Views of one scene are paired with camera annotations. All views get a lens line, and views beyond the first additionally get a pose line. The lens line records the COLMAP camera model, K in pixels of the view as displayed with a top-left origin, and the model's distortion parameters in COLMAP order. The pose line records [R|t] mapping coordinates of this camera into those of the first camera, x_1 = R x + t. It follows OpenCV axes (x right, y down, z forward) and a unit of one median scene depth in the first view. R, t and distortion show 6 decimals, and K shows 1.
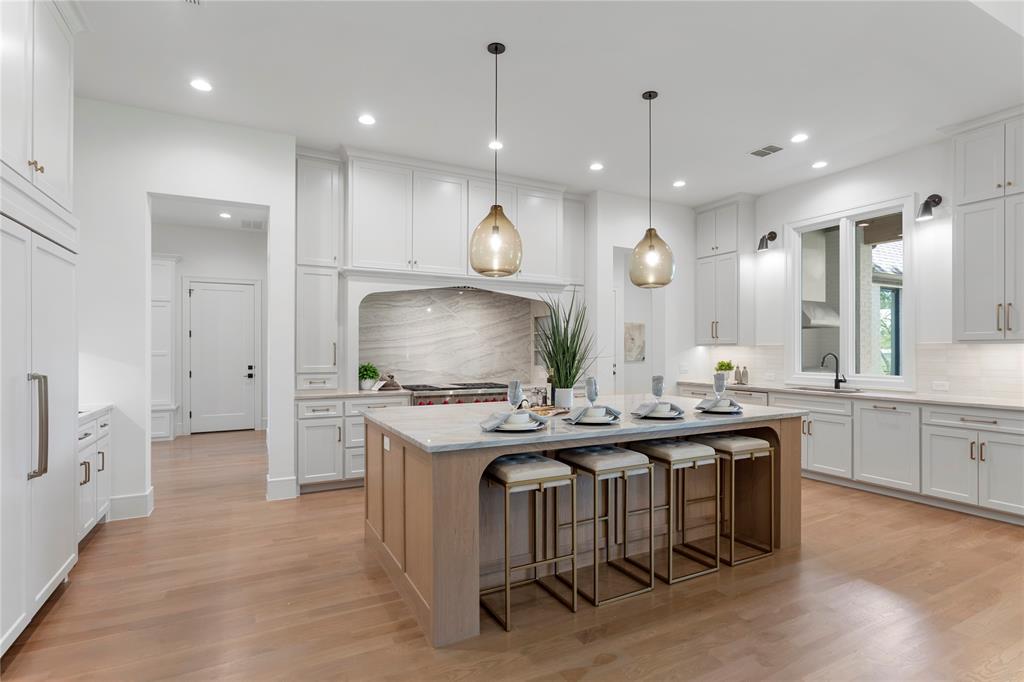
lens RADIAL K [[501.4, 0, 512.0], [0, 501.4, 348.4], [0, 0, 1]] dist [-0.004952, 0.000228]
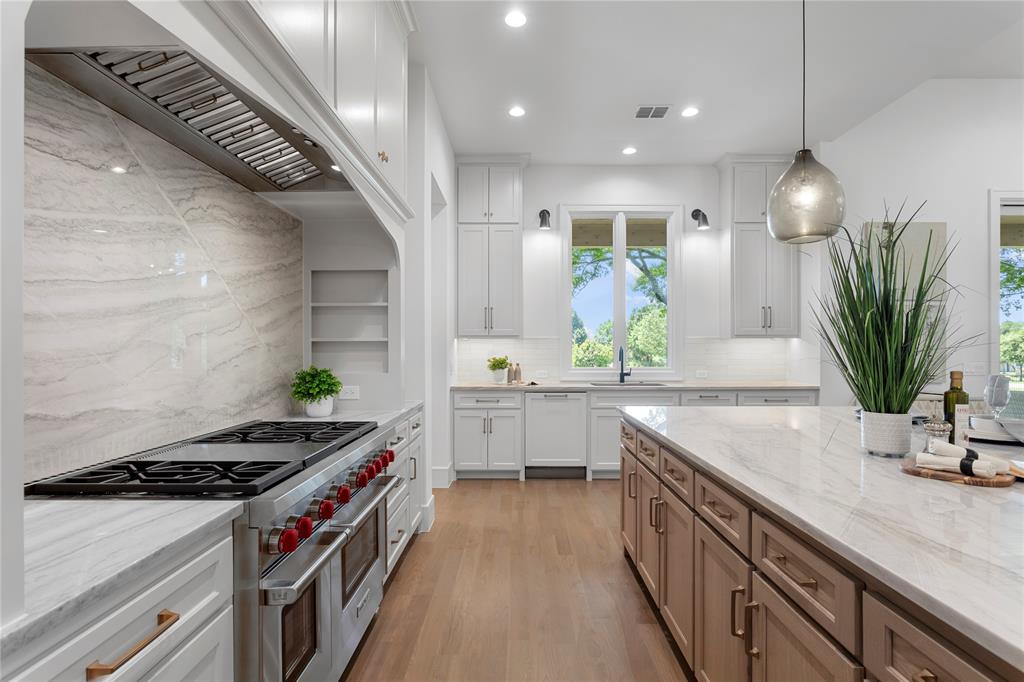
lens RADIAL K [[501.4, 0, 512.0], [0, 501.4, 348.4], [0, 0, 1]] dist [-0.004952, 0.000228]
pose [[0.466935, -0.001183, 0.884291, -0.333380], [-0.001421, 0.999997, 0.002088, 0.011182], [-0.884290, -0.002231, 0.466932, 0.727565]]
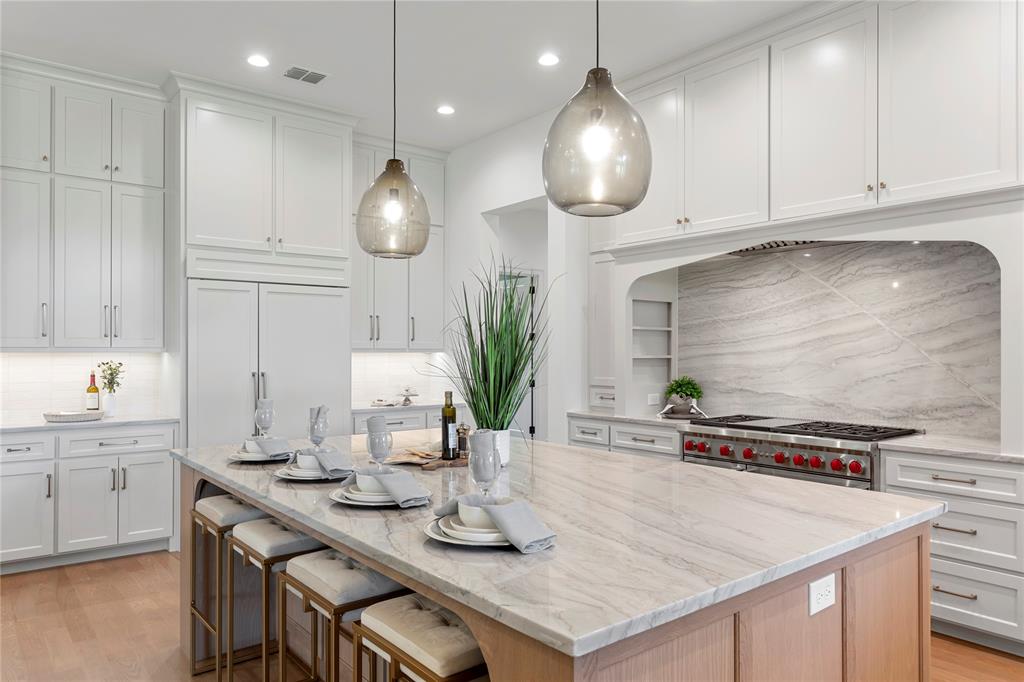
lens RADIAL K [[695.1, 0, 515.2], [0, 695.1, 335.6], [0, 0, 1]] dist [0.048294, -0.000057]
pose [[0.205348, -0.023741, -0.978401, 0.594002], [0.006283, 0.999717, -0.022940, -0.006695], [0.978669, -0.001436, 0.205440, 0.569637]]
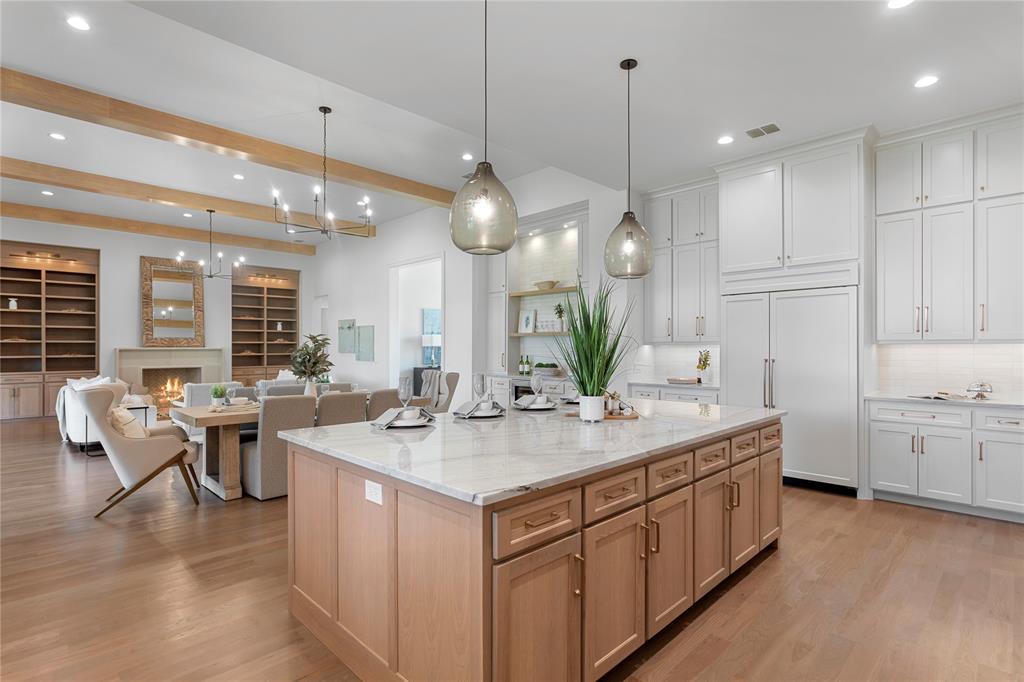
lens RADIAL K [[501.4, 0, 512.0], [0, 501.4, 348.4], [0, 0, 1]] dist [-0.004952, 0.000228]
pose [[-0.955308, 0.000904, -0.295609, 0.320215], [0.000730, 0.999999, 0.000699, -0.000845], [0.295610, 0.000452, -0.955309, 1.147399]]
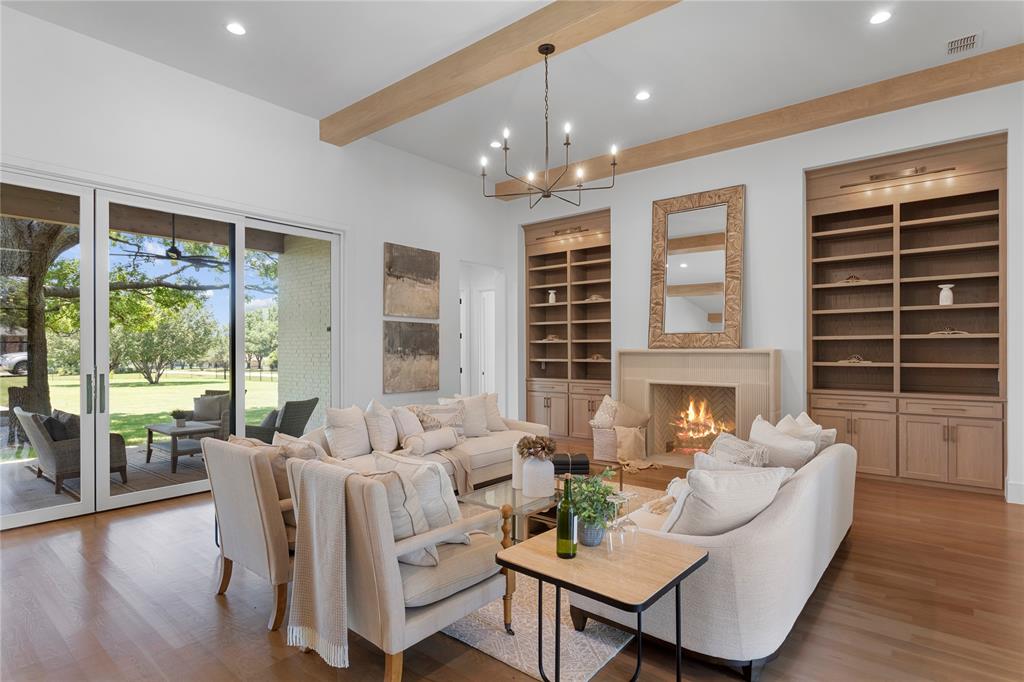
lens RADIAL K [[529.1, 0, 512.0], [0, 529.1, 349.5], [0, 0, 1]] dist [-0.001020, -0.000339]
pose [[-0.389571, -0.001908, 0.920995, 0.085135], [-0.000019, 0.999998, 0.002063, -0.005059], [-0.920997, 0.000787, -0.389570, -0.281948]]
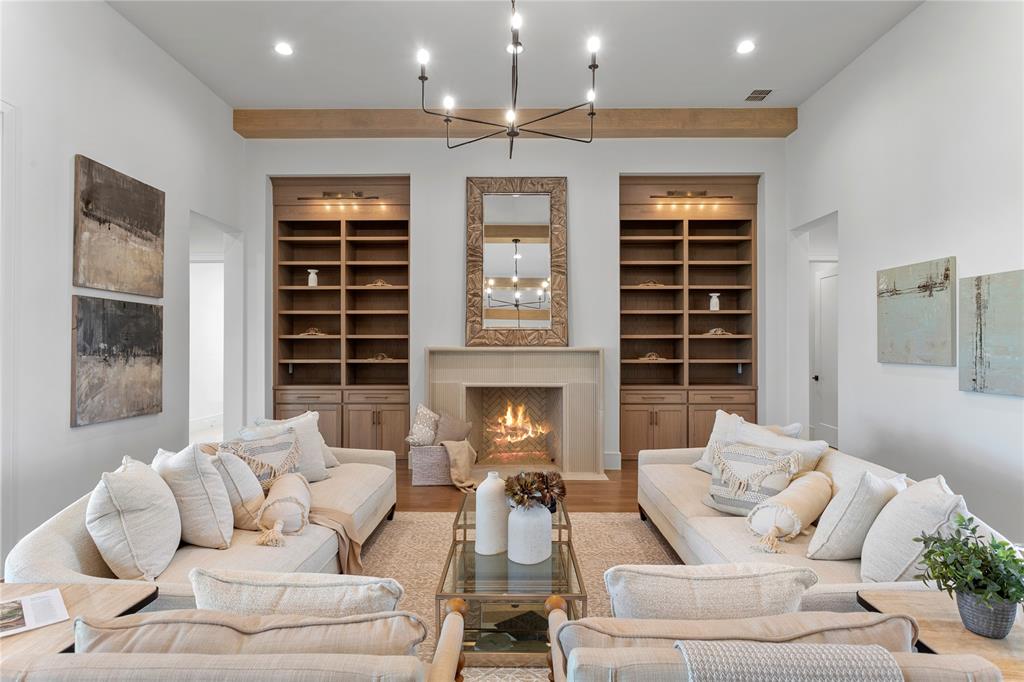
lens RADIAL K [[545.3, 0, 512.0], [0, 545.3, 341.0], [0, 0, 1]] dist [0.000683, 0.000390]
pose [[-0.883990, 0.002378, 0.467500, 0.498724], [-0.002384, 0.999951, -0.009595, -0.005172], [-0.467500, -0.009597, -0.883941, -0.131526]]
